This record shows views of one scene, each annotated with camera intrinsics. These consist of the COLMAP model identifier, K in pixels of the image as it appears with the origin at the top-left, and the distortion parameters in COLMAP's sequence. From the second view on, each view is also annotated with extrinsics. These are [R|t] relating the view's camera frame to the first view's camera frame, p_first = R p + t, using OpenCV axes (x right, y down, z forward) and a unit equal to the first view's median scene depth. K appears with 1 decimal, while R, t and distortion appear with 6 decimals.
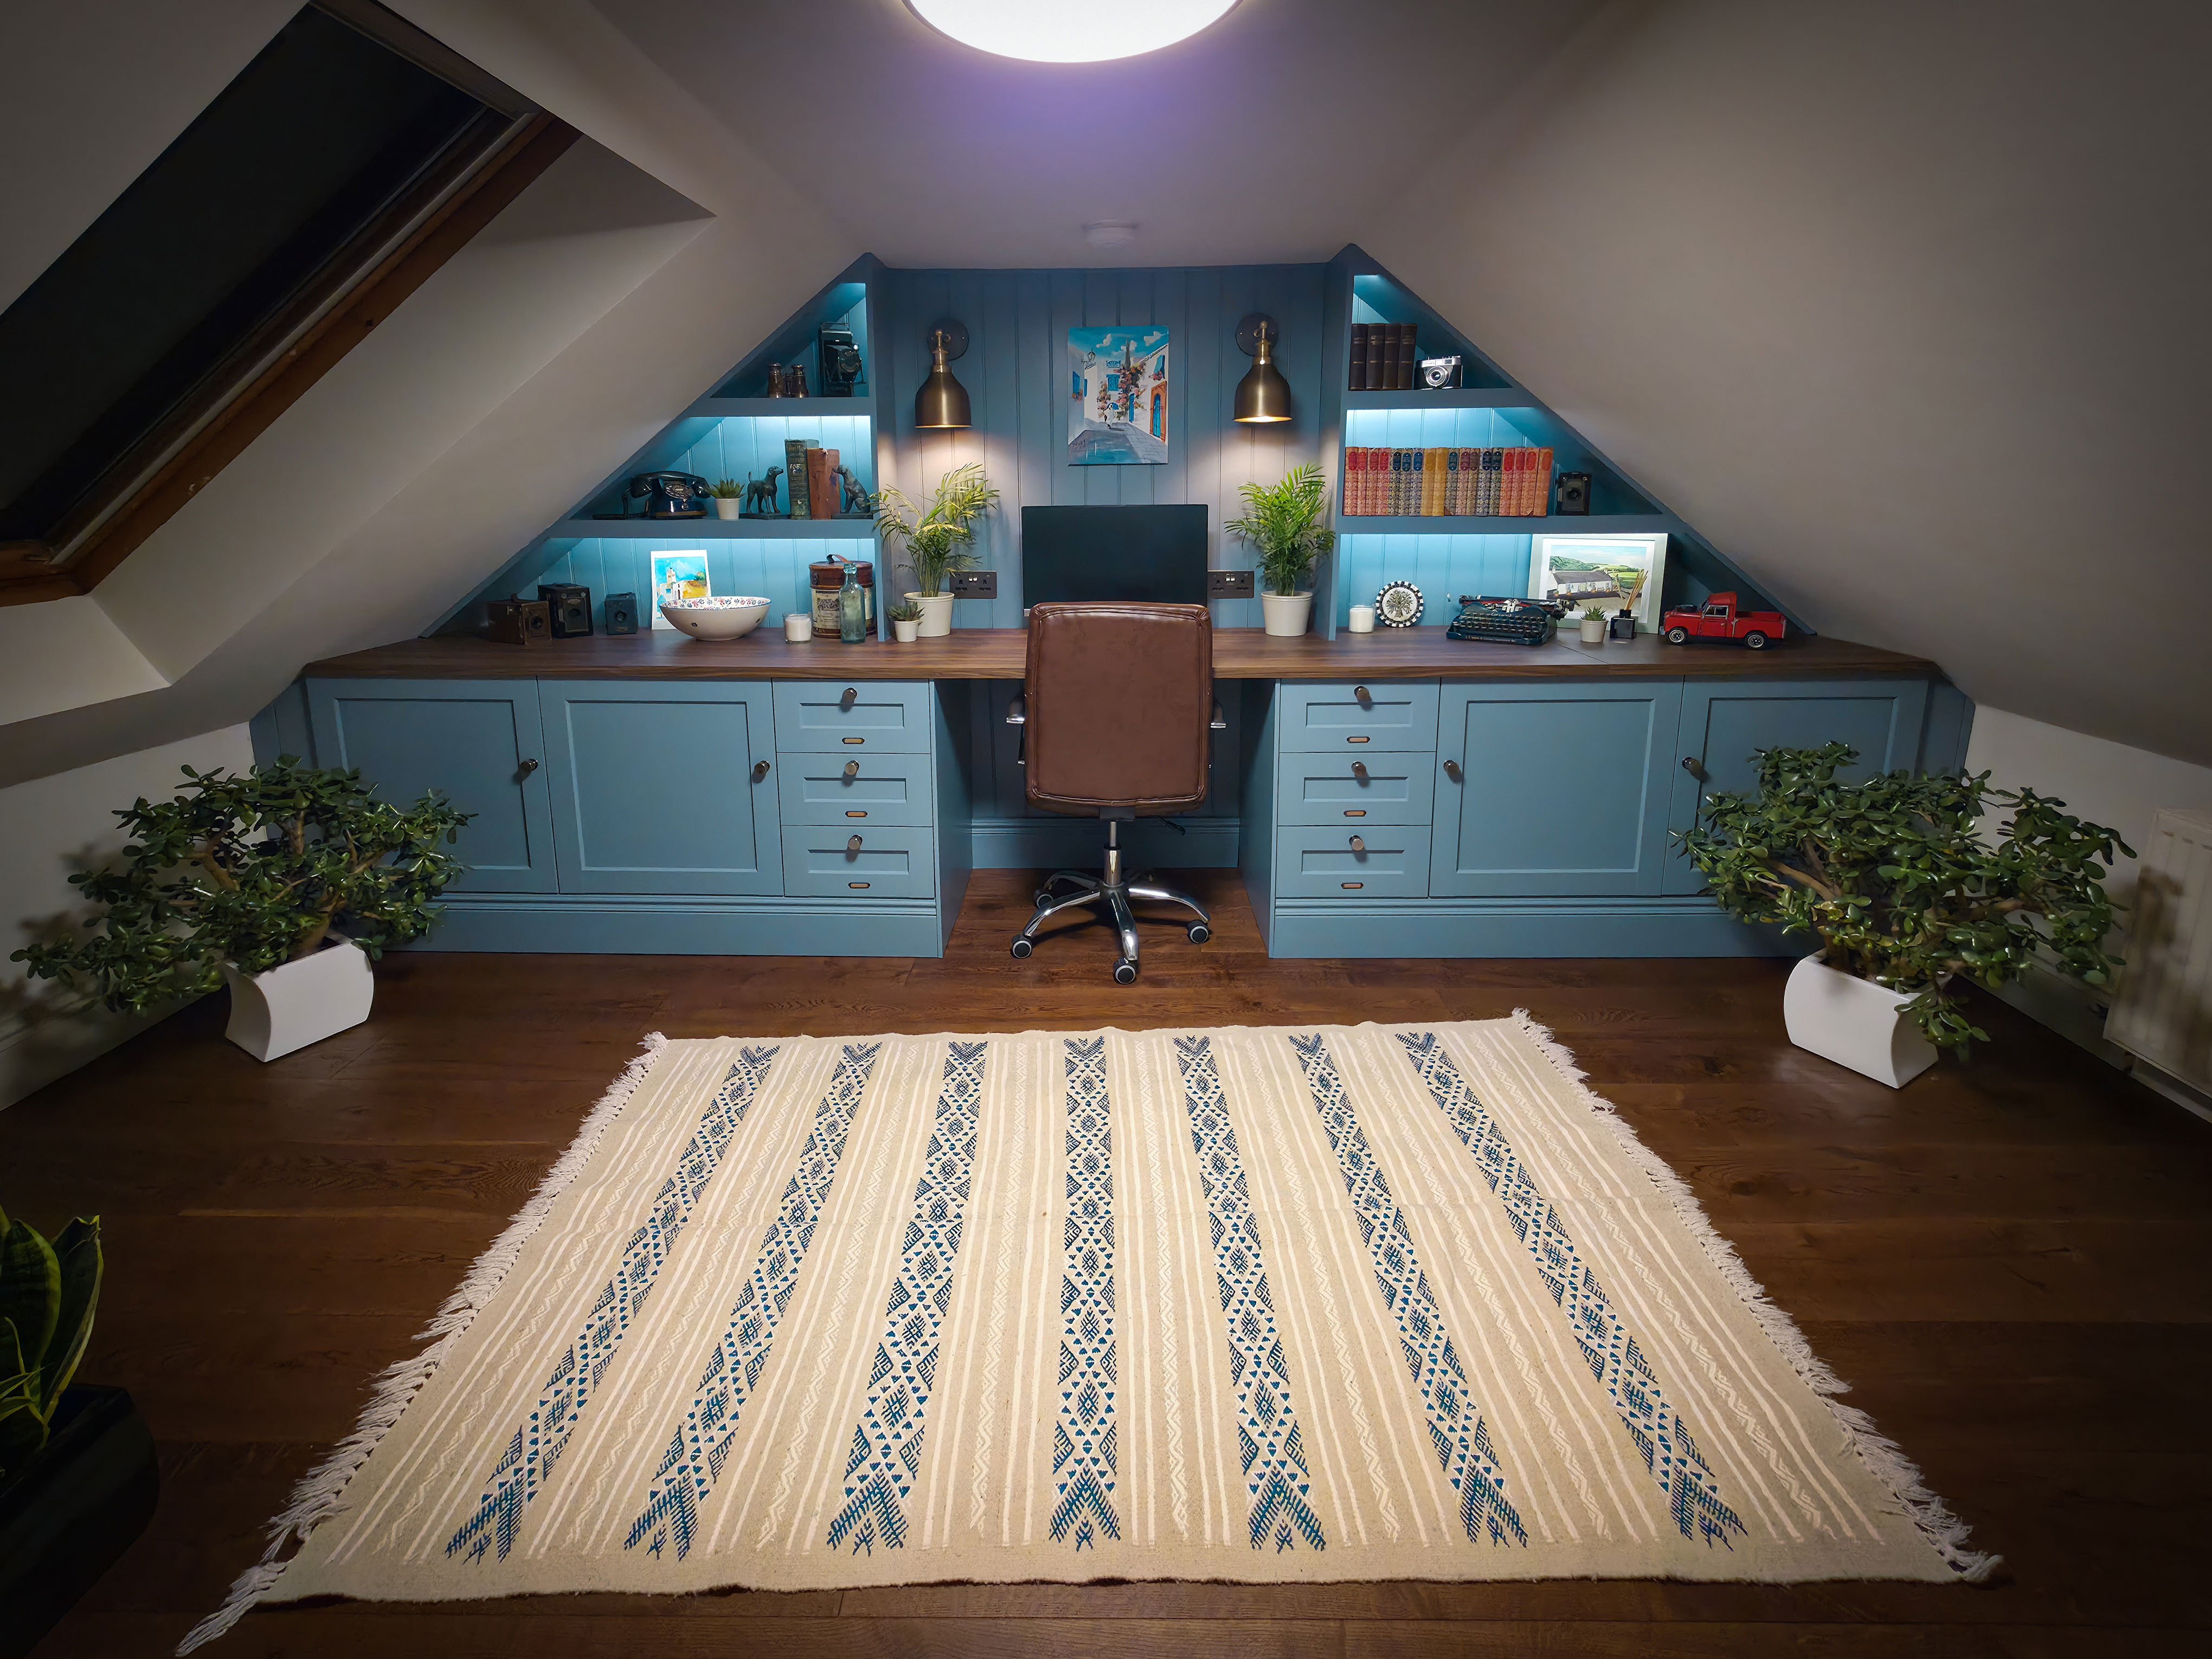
lens RADIAL K [[1543.2, 0, 1116.7], [0, 1543.2, 802.3], [0, 0, 1]] dist [0.020992, -0.001047]
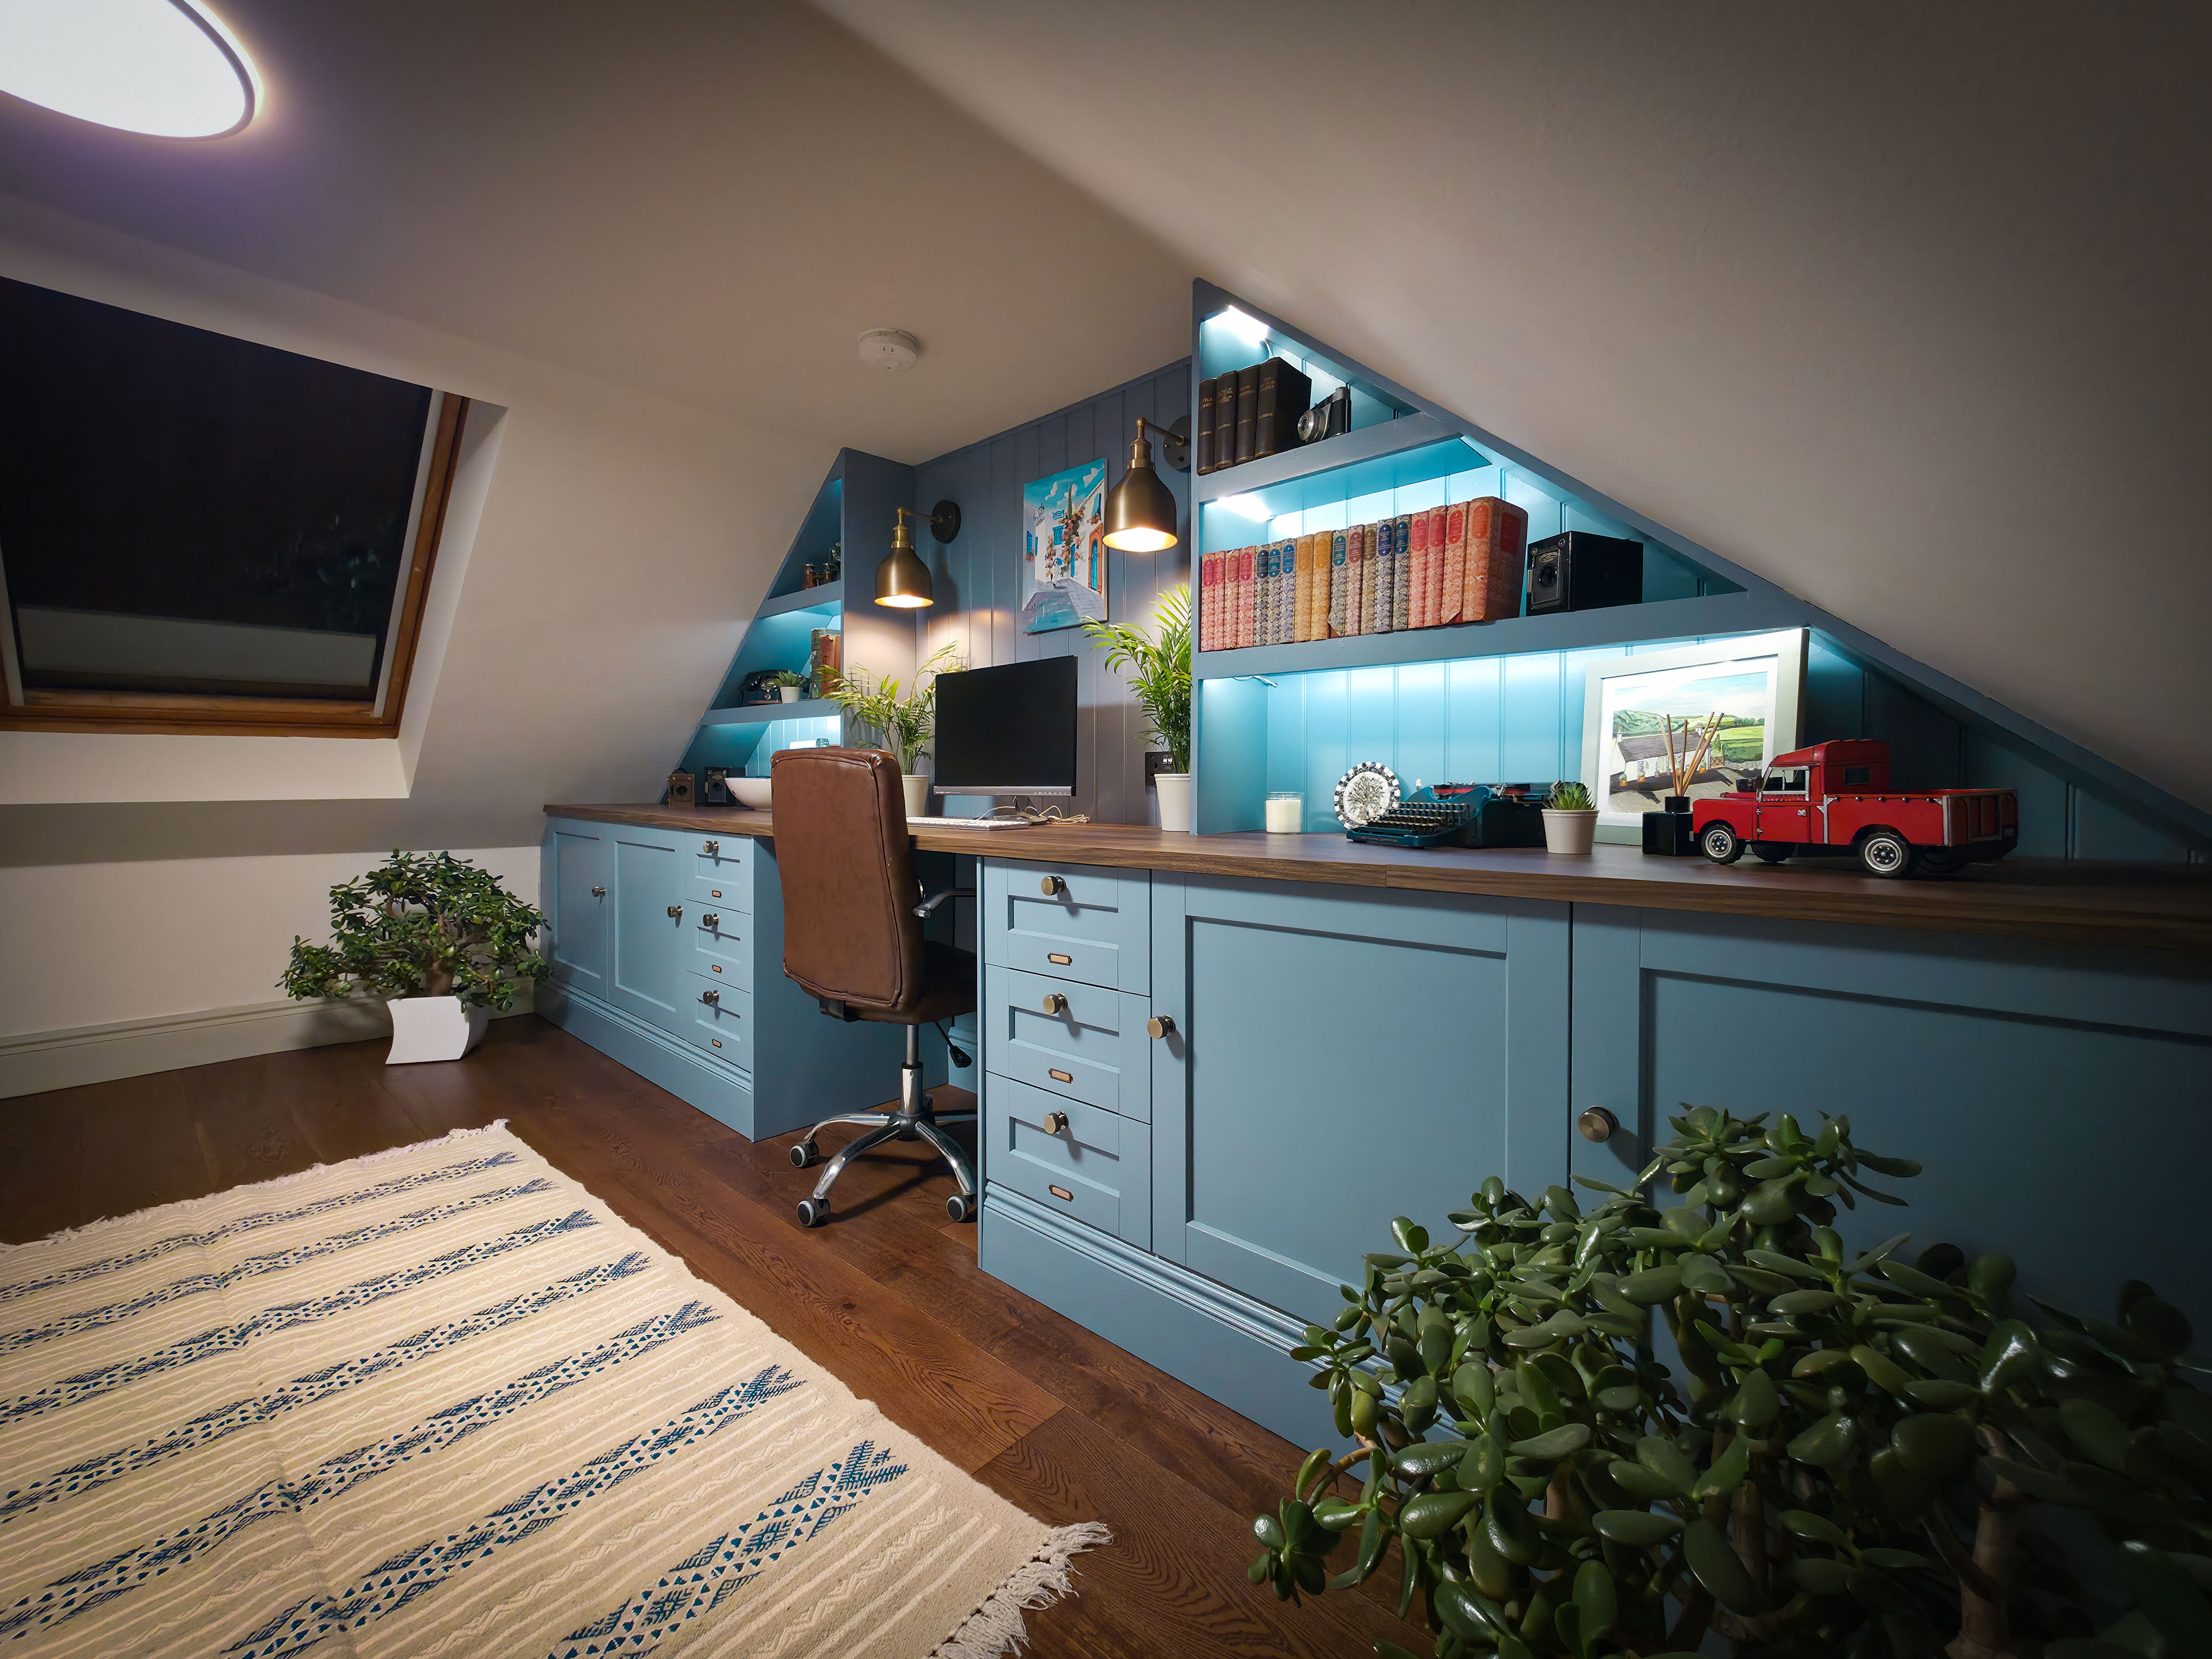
lens RADIAL K [[1152.7, 0, 1106.0], [0, 1152.7, 829.5], [0, 0, 1]] dist [0.000977, 0.000396]
pose [[0.582043, 0.015218, -0.813015, 0.542040], [-0.213436, 0.967628, -0.134688, -0.030920], [0.784647, 0.251921, 0.566450, 0.697883]]
